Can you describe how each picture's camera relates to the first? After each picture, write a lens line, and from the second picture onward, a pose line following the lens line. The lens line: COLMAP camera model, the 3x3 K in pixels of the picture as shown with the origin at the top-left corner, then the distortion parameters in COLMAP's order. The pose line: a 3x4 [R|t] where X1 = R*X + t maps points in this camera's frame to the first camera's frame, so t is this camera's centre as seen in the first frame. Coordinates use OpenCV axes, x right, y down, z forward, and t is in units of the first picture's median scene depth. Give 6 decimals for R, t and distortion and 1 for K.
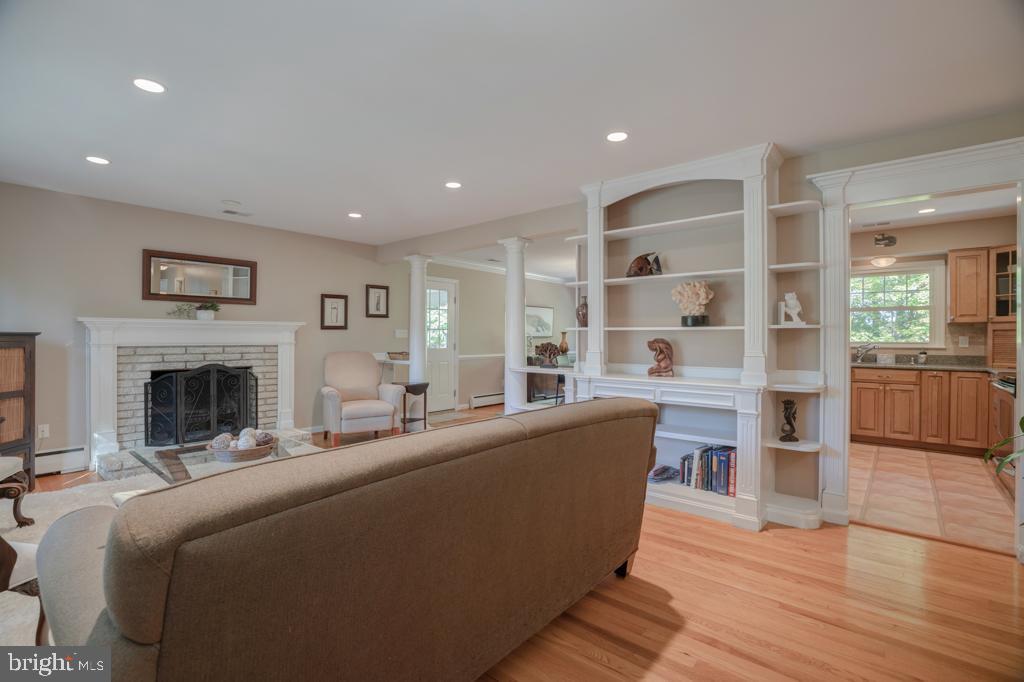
lens RADIAL K [[467.9, 0, 507.9], [0, 467.9, 338.4], [0, 0, 1]] dist [-0.041670, 0.011553]
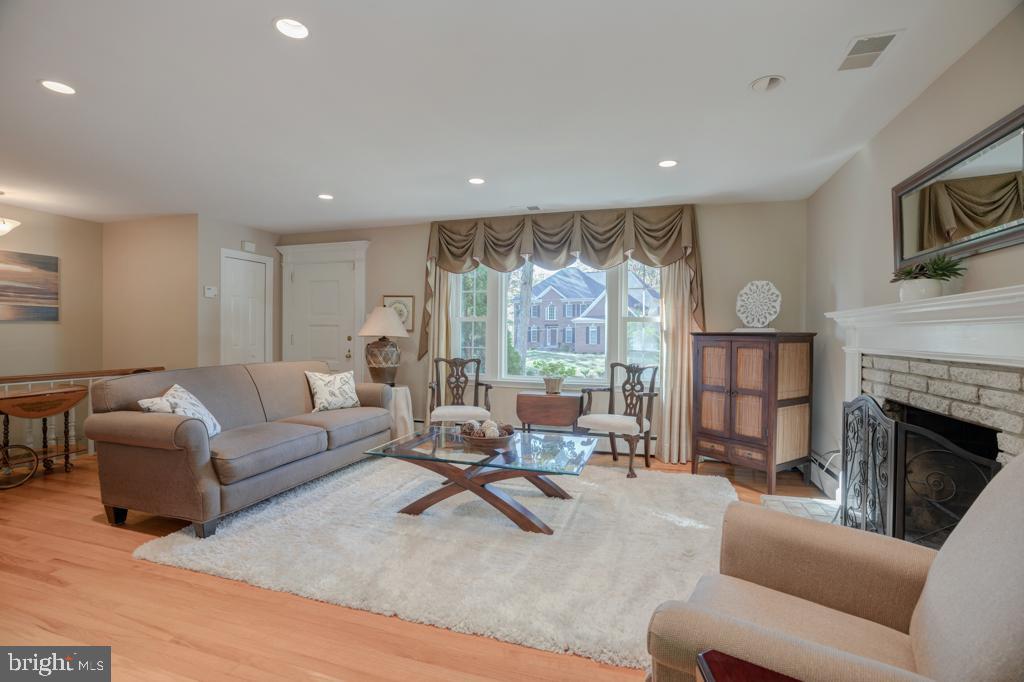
lens RADIAL K [[467.9, 0, 512.3], [0, 467.9, 344.4], [0, 0, 1]] dist [-0.041670, 0.011553]
pose [[-0.919835, -0.002293, -0.392298, -0.115279], [-0.013079, 0.999606, 0.024823, -0.004468], [0.392087, 0.027964, -0.919503, 1.253447]]
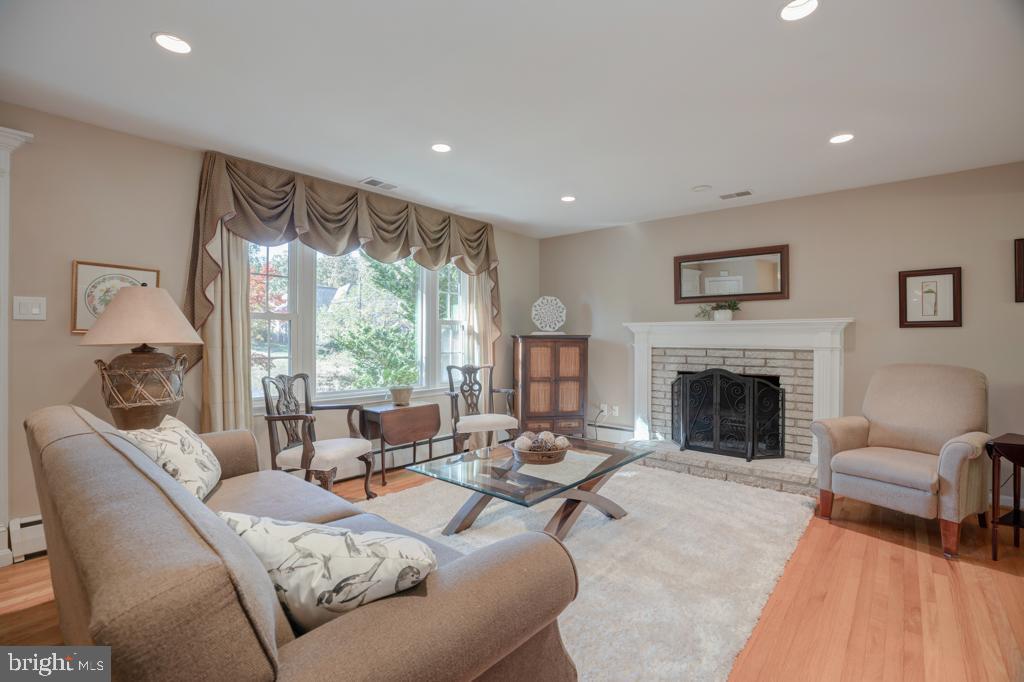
lens RADIAL K [[467.9, 0, 509.9], [0, 467.9, 339.7], [0, 0, 1]] dist [-0.041670, 0.011553]
pose [[-0.004707, 0.002465, -0.999986, 0.272745], [-0.006106, 0.999978, 0.002493, -0.001680], [0.999970, 0.006118, -0.004692, 0.578918]]
